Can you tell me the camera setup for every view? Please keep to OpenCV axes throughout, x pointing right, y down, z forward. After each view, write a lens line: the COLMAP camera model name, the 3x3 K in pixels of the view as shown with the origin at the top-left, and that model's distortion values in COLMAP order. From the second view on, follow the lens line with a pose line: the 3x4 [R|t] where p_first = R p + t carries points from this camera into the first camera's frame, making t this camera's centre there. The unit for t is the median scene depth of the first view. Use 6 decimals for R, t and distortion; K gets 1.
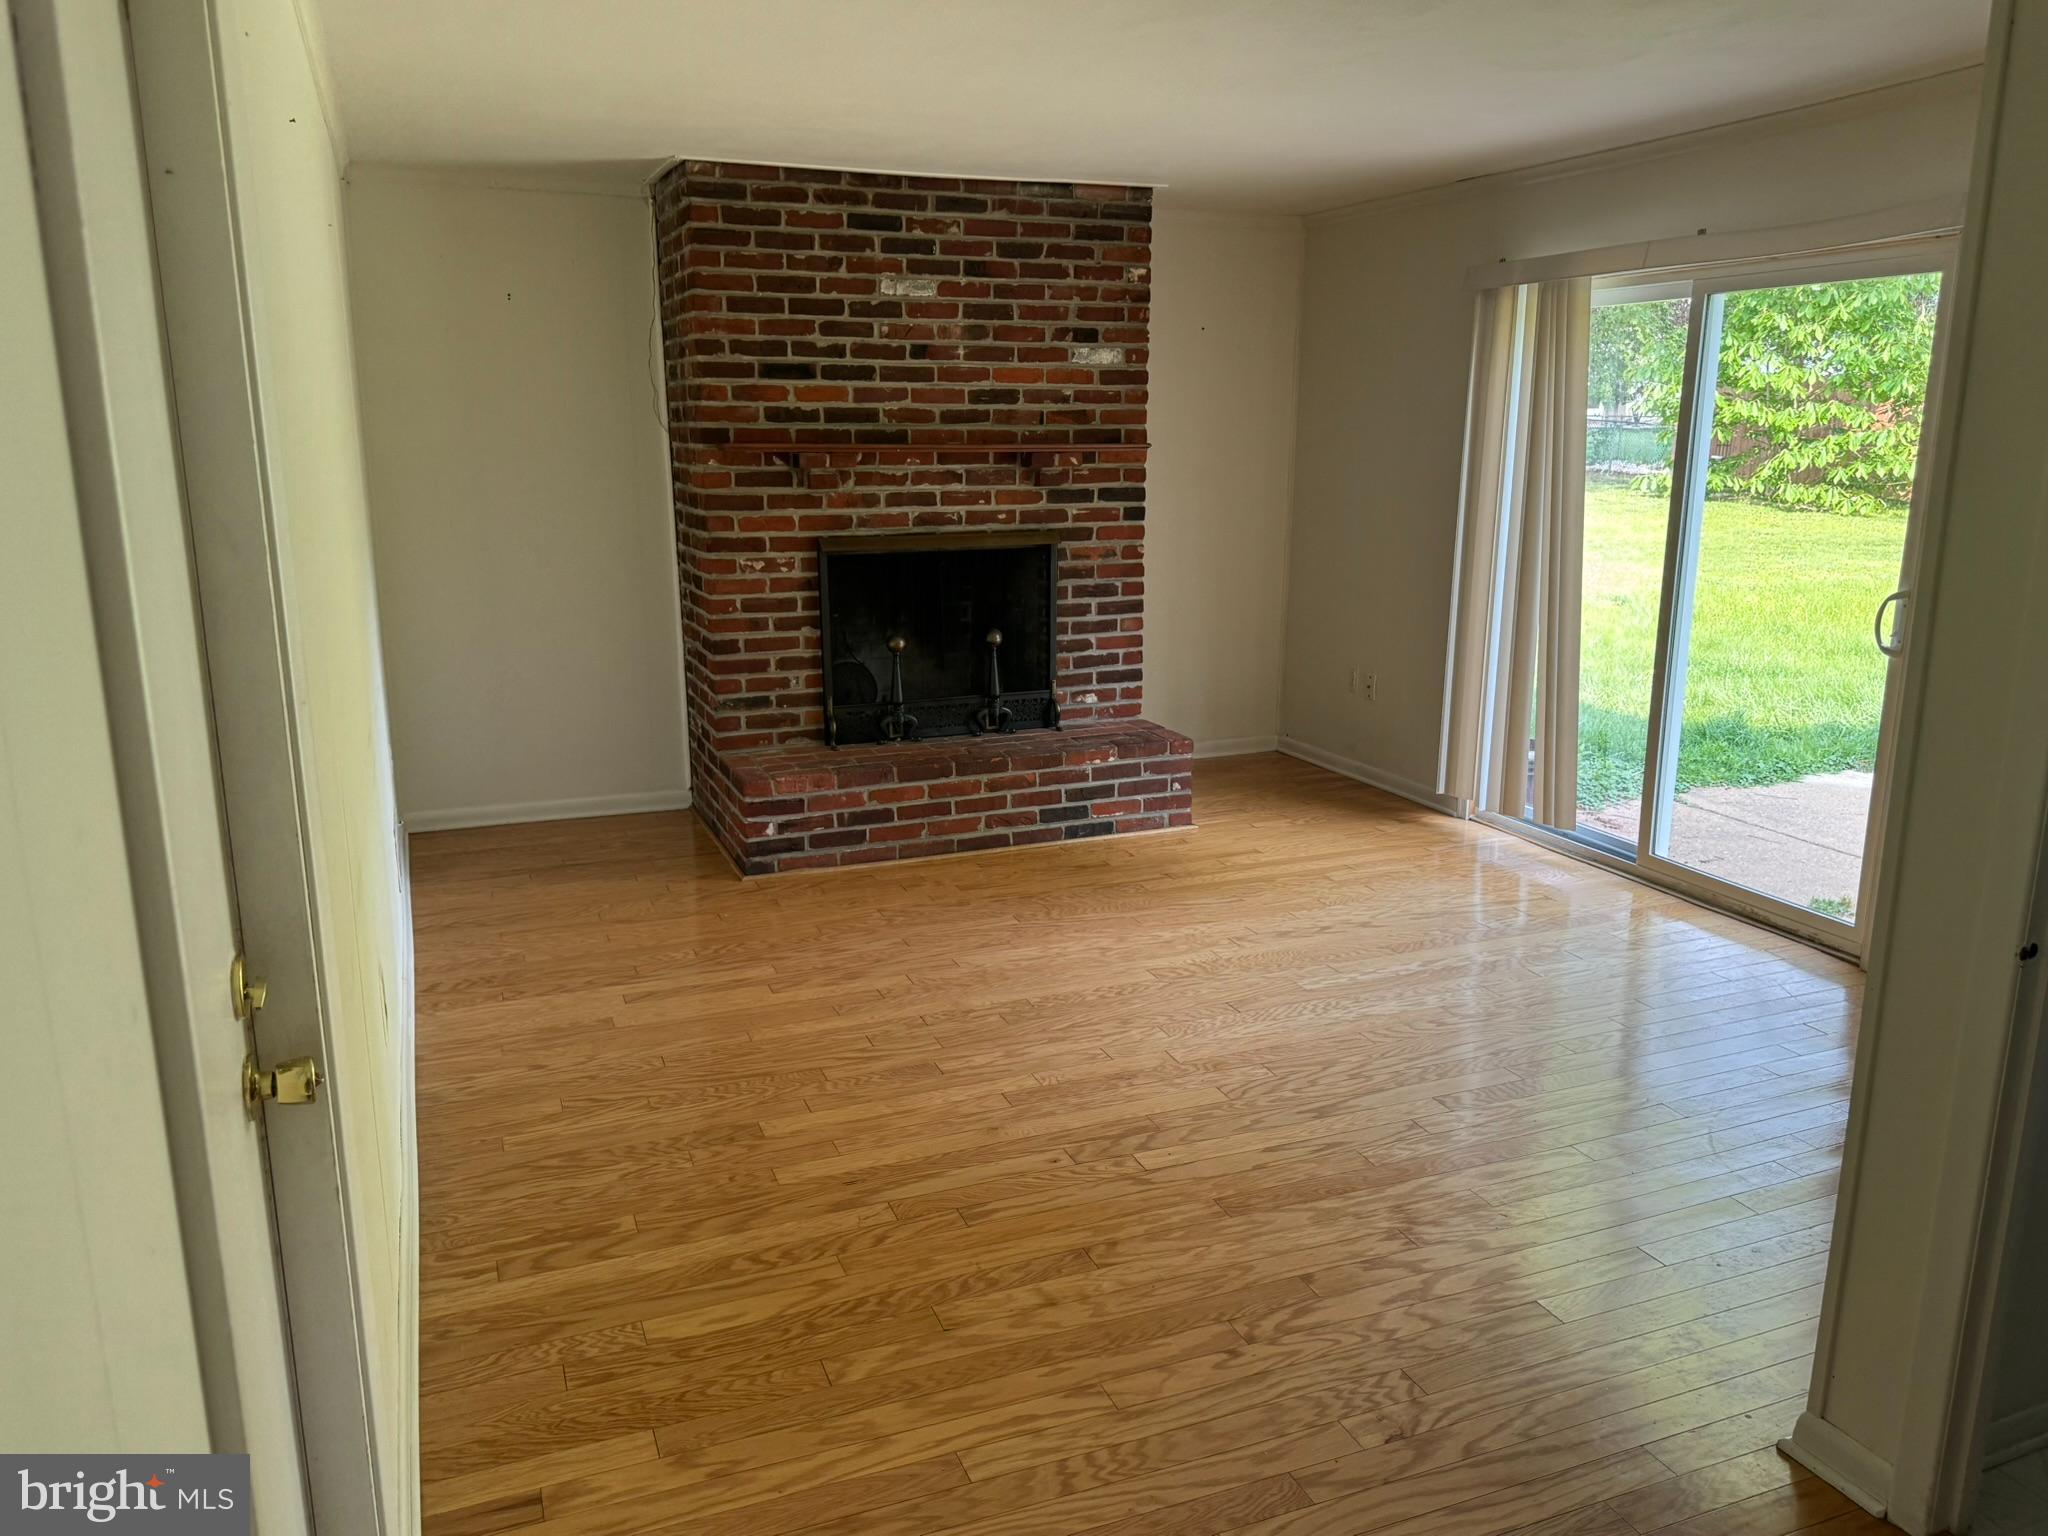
lens RADIAL K [[1458.3, 0, 1024.0], [0, 1458.3, 768.0], [0, 0, 1]] dist [0.193835, -0.392823]
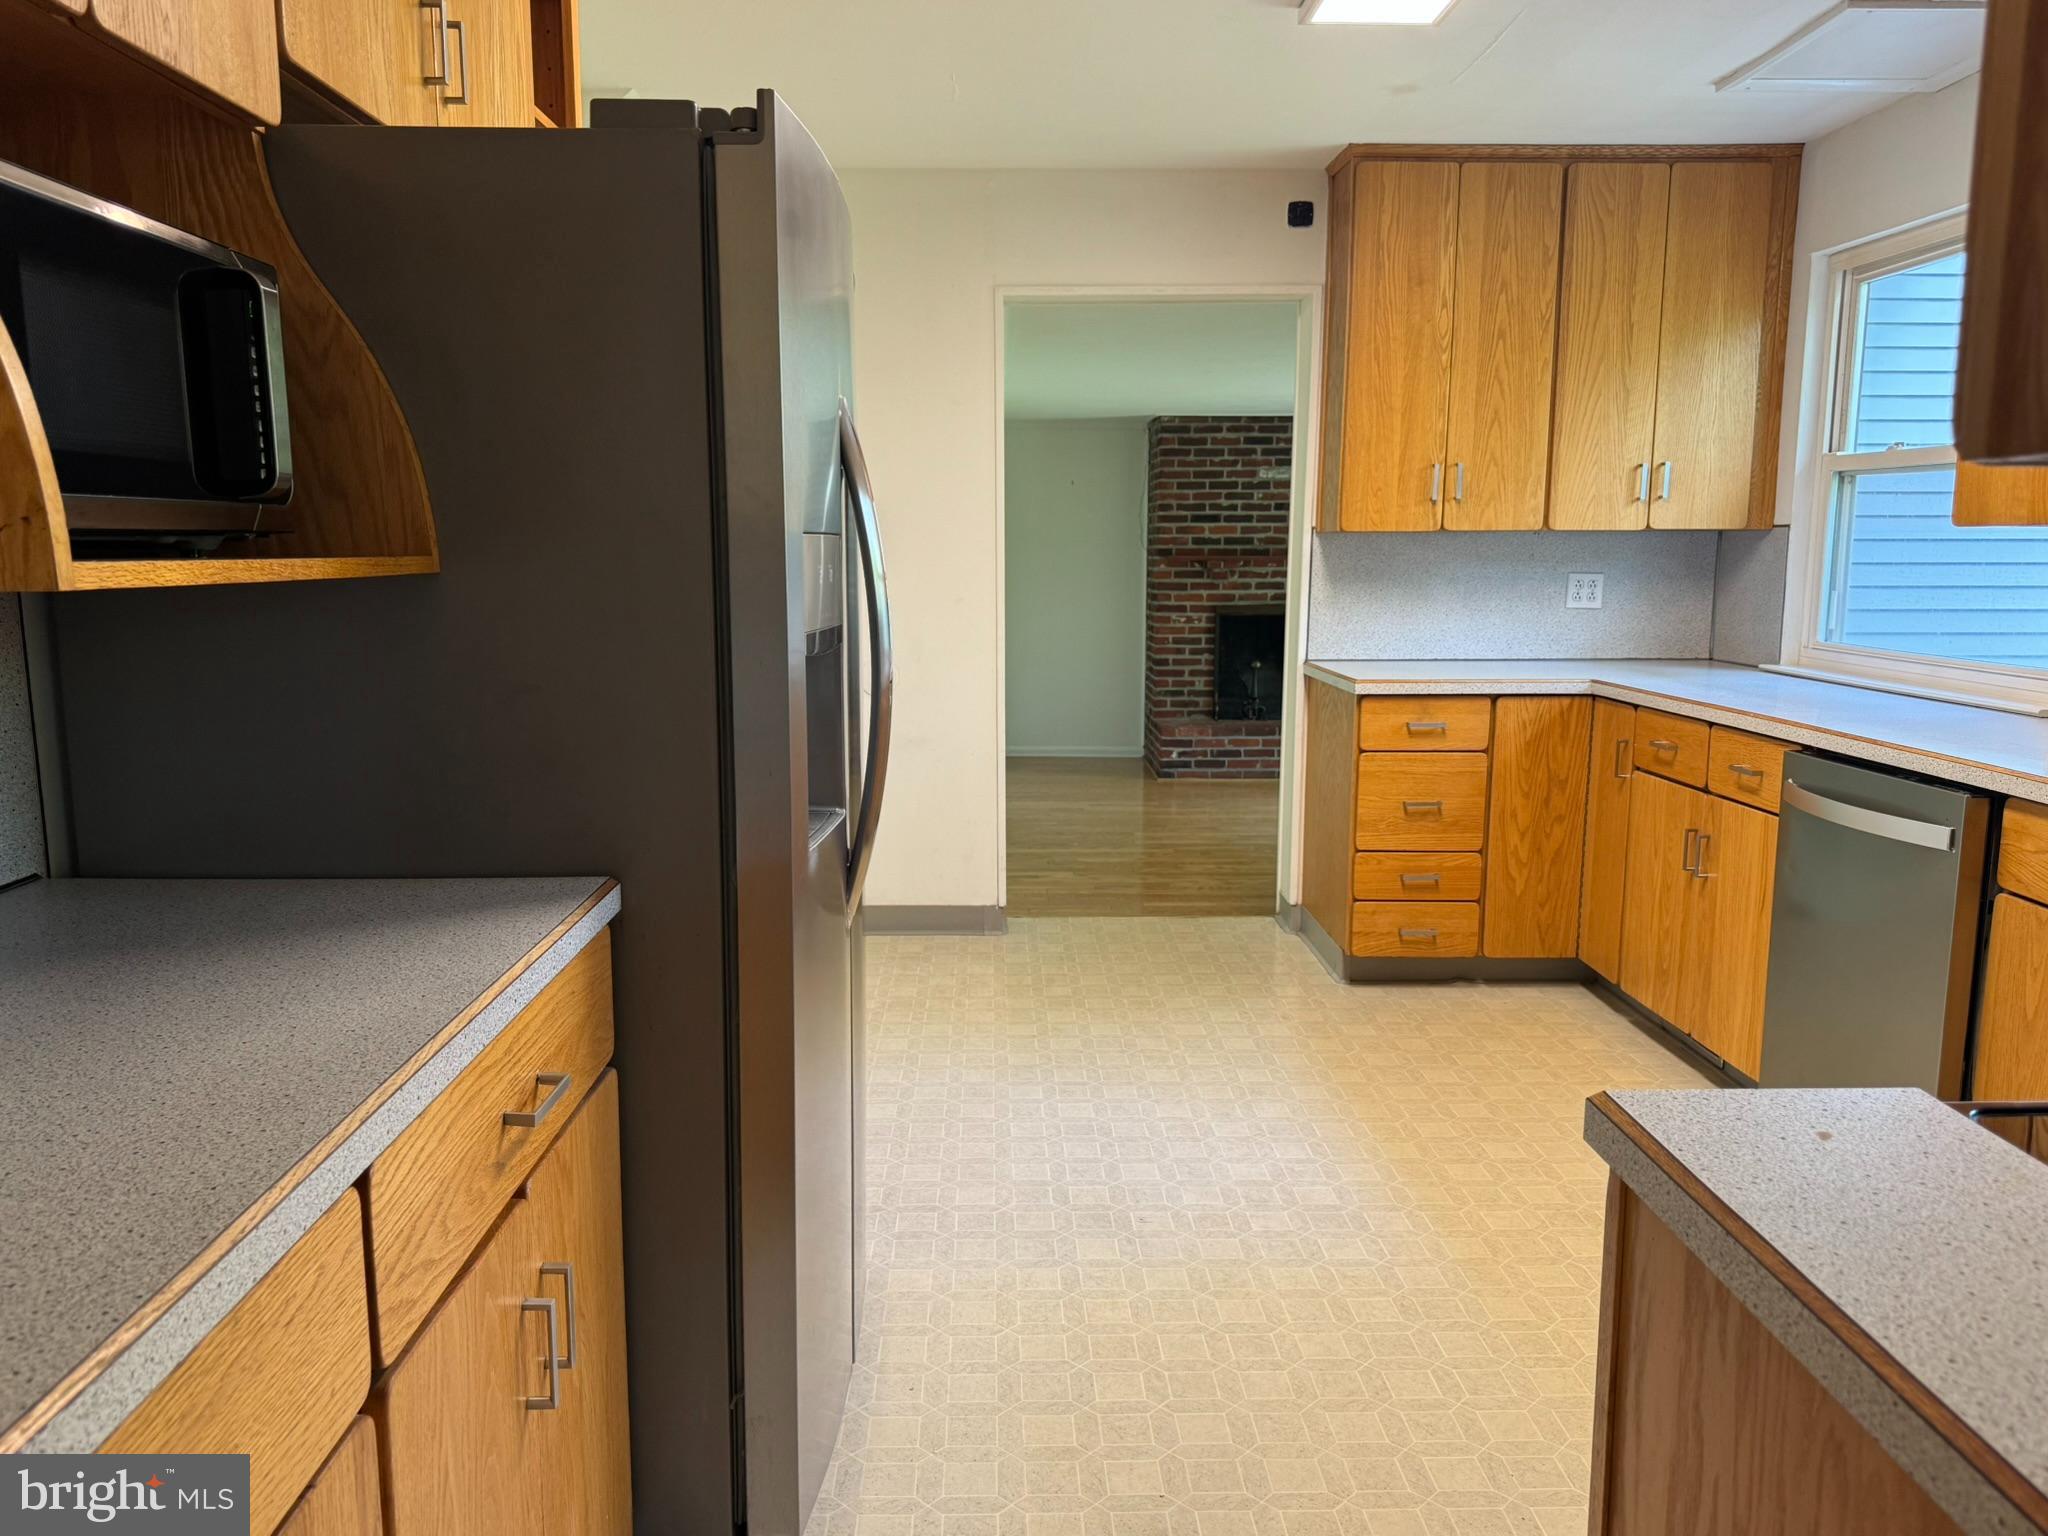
lens RADIAL K [[1478.9, 0, 1024.0], [0, 1478.9, 768.0], [0, 0, 1]] dist [0.057804, -0.082432]
pose [[0.932680, 0.053276, -0.356750, 0.313969], [-0.082257, 0.994387, -0.066550, 0.192322], [0.351202, 0.091415, 0.931827, -0.810487]]
